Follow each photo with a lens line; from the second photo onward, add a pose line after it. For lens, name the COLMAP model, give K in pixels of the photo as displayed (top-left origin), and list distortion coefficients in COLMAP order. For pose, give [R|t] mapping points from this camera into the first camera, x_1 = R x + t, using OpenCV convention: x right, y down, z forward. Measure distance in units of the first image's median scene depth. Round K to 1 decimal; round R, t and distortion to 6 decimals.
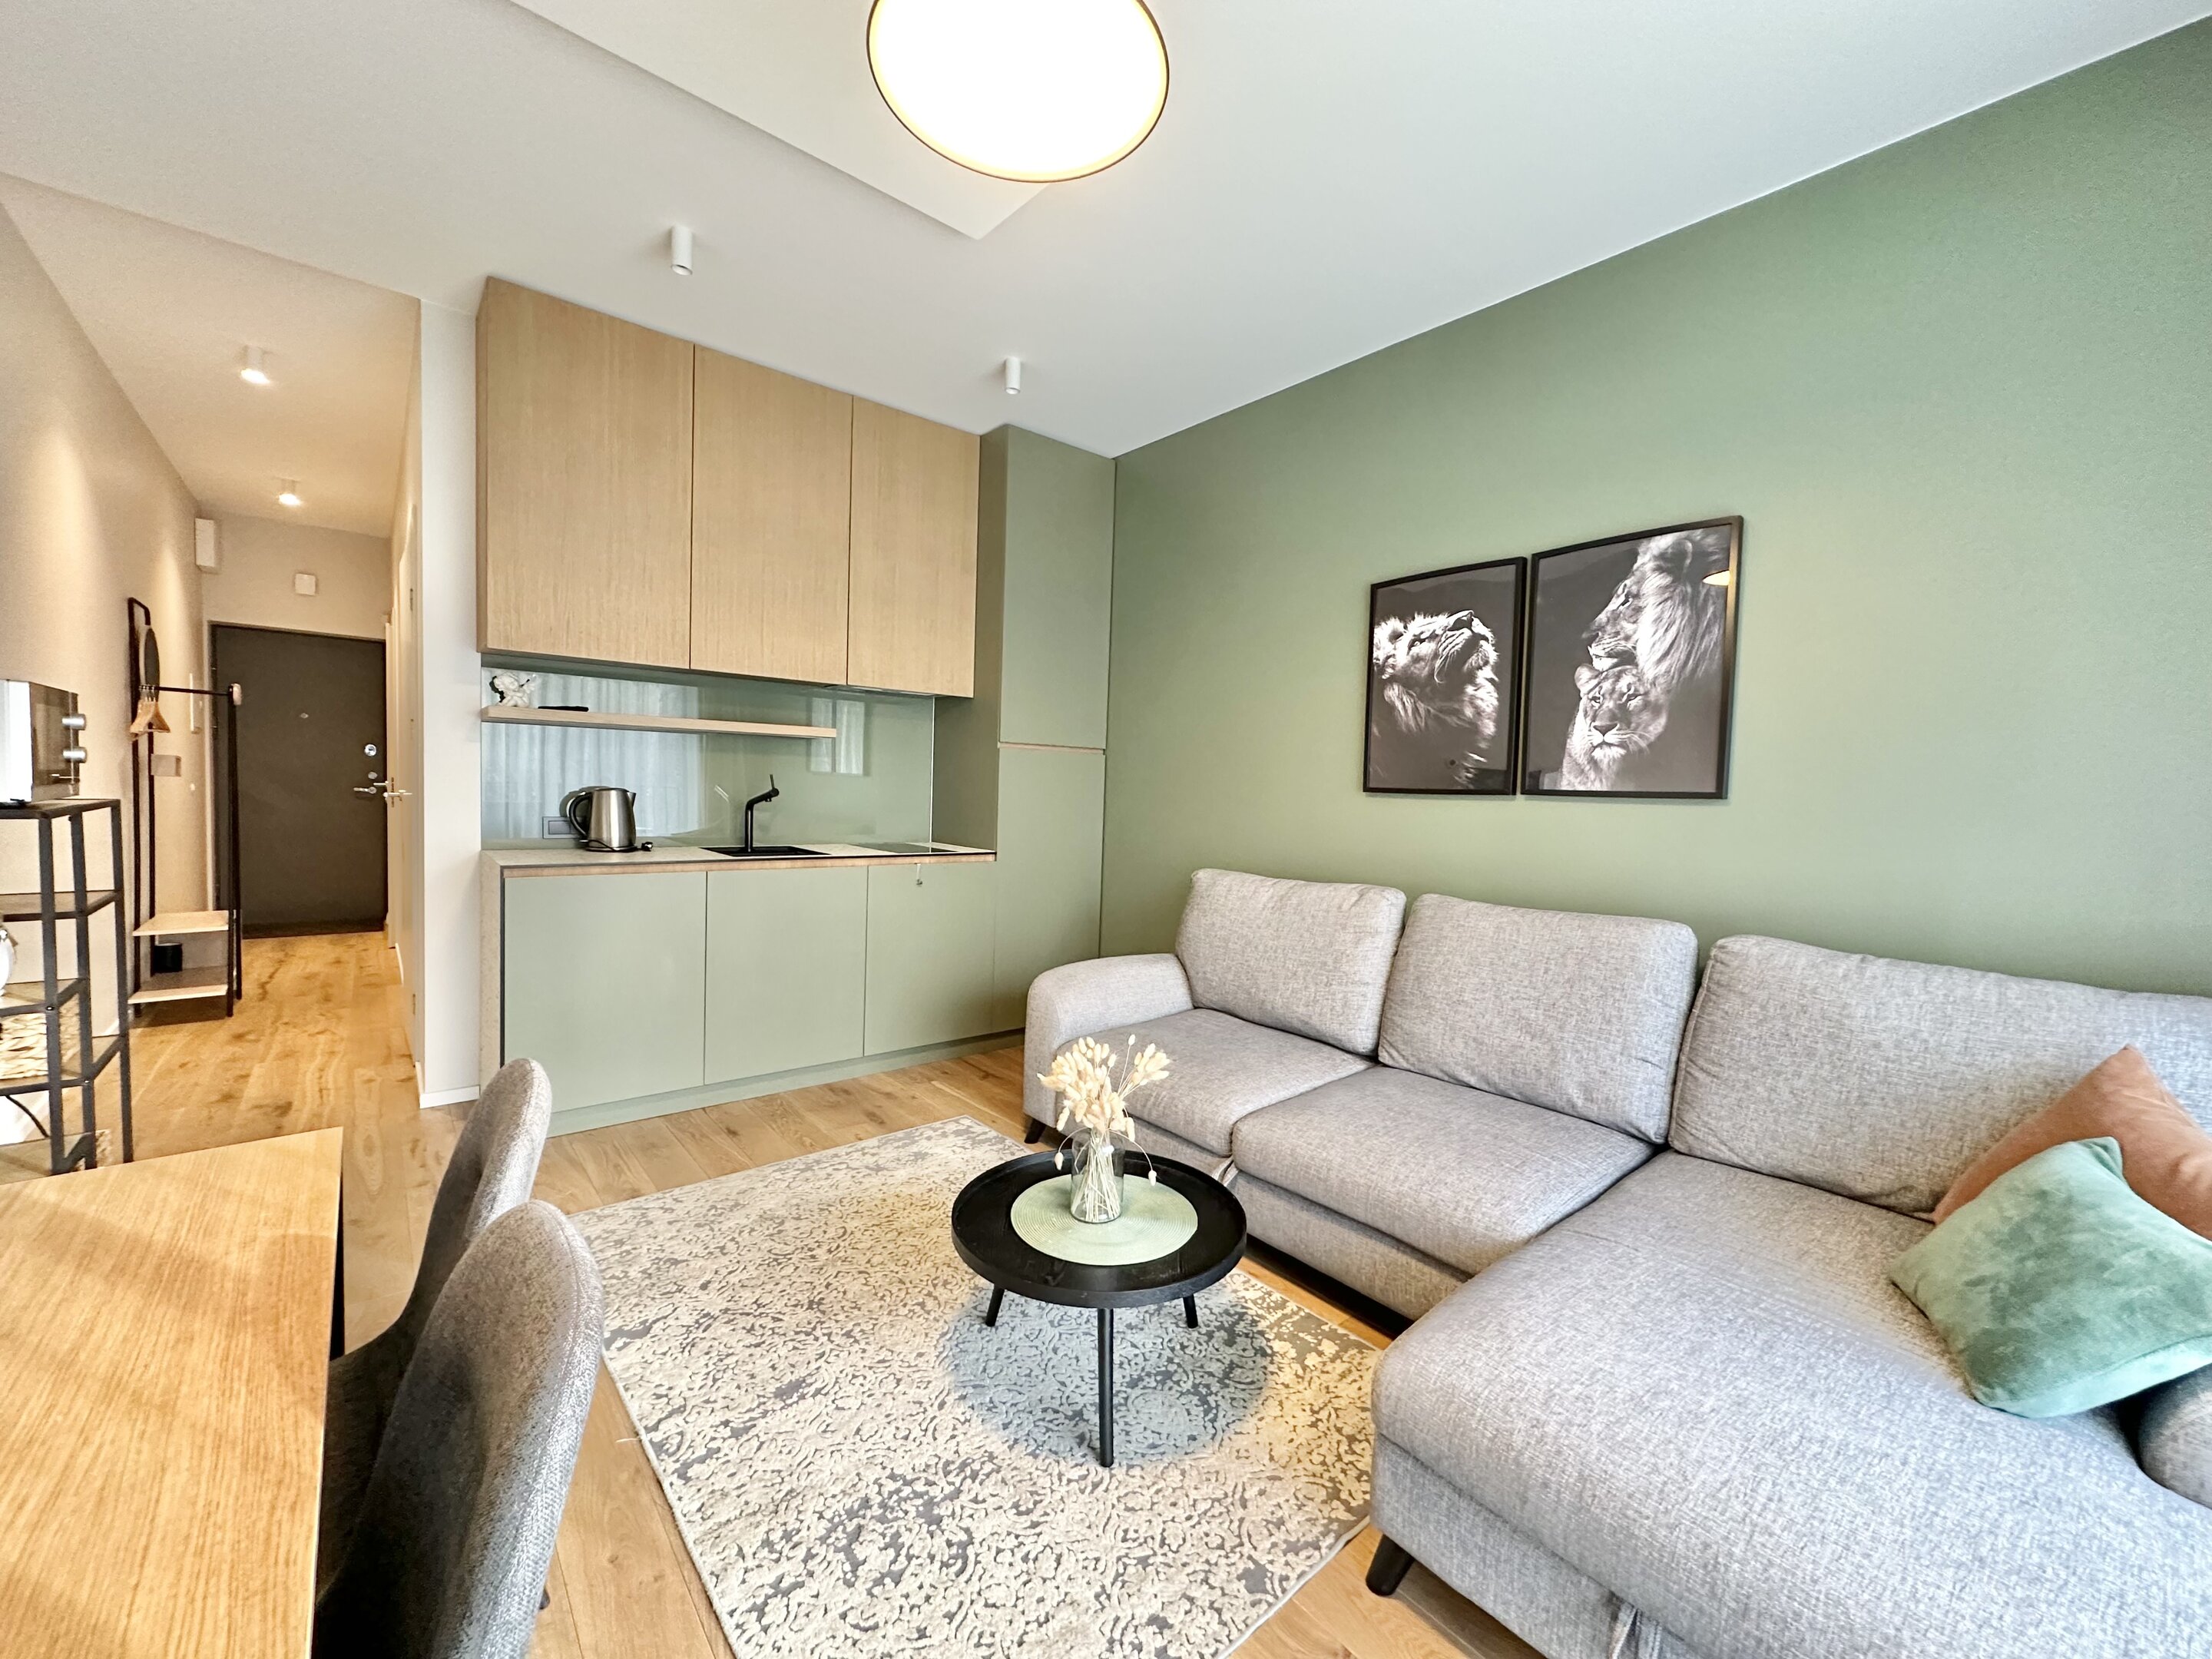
lens RADIAL K [[881.6, 0, 1115.7], [0, 881.6, 823.7], [0, 0, 1]] dist [-0.004470, 0.000294]
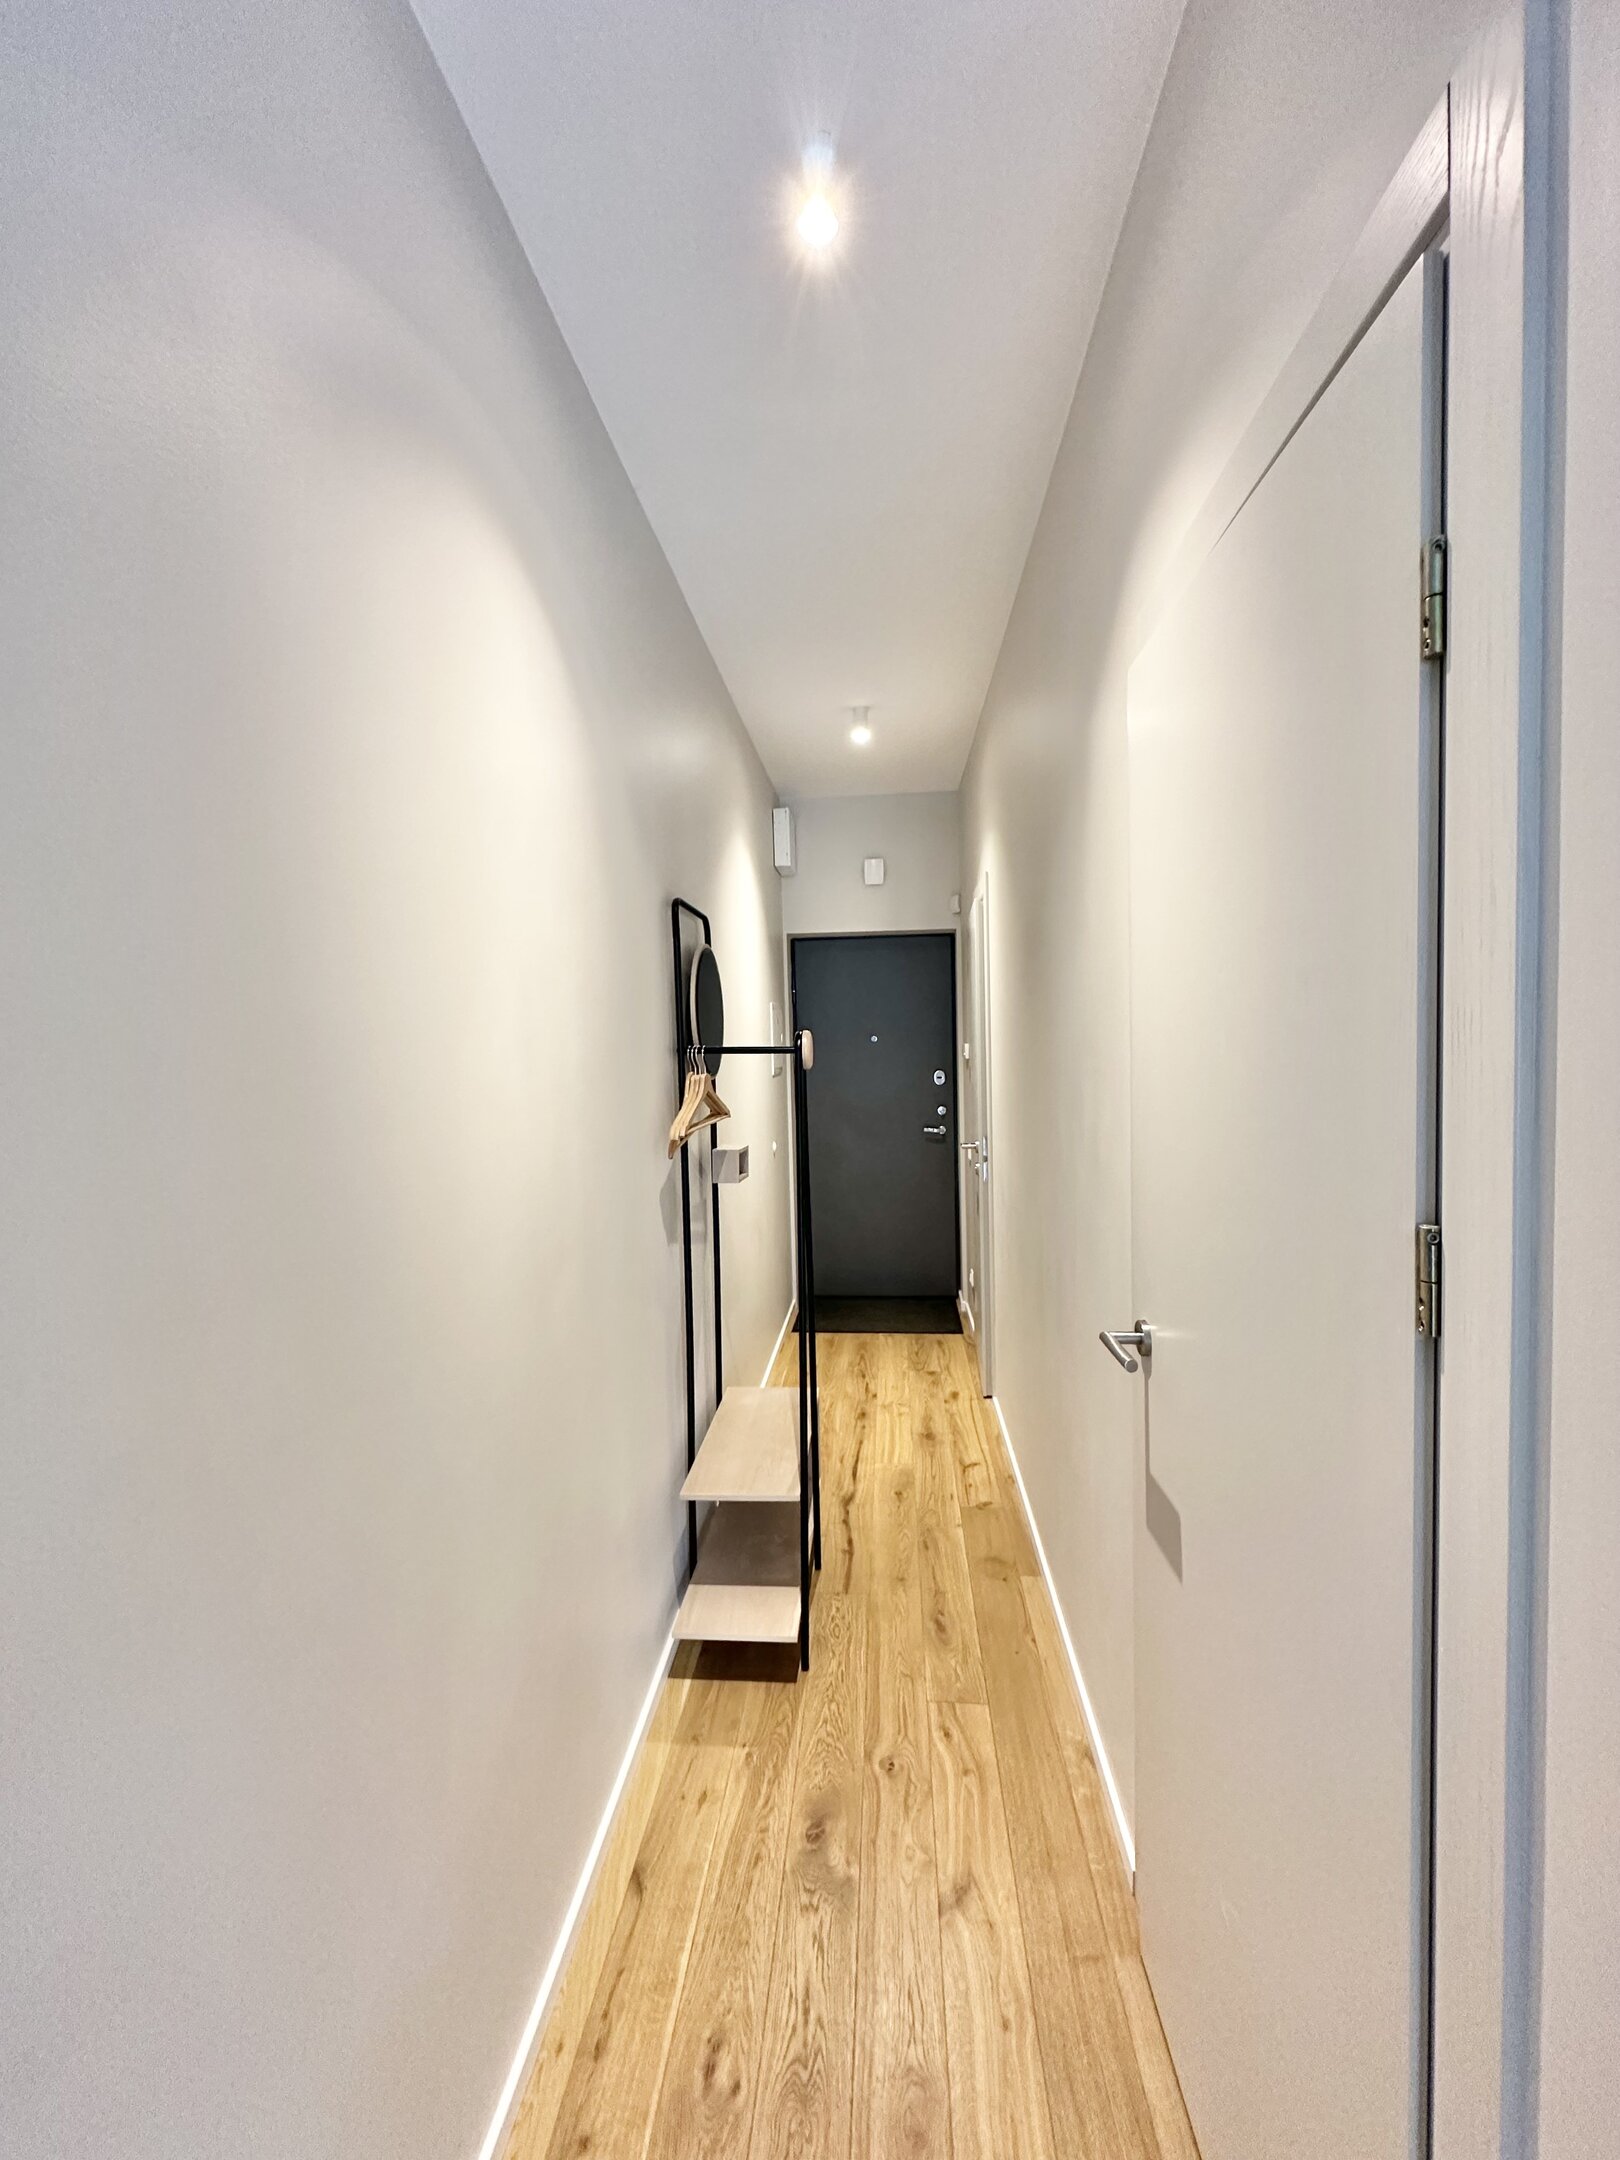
lens RADIAL K [[860.9, 0, 814.3], [0, 860.9, 1082.0], [0, 0, 1]] dist [-0.004470, 0.000294]
pose [[0.702875, -0.012605, -0.711201, -0.334769], [0.016785, 0.999858, -0.001133, -0.068730], [0.711115, -0.011141, 0.702988, 0.339197]]
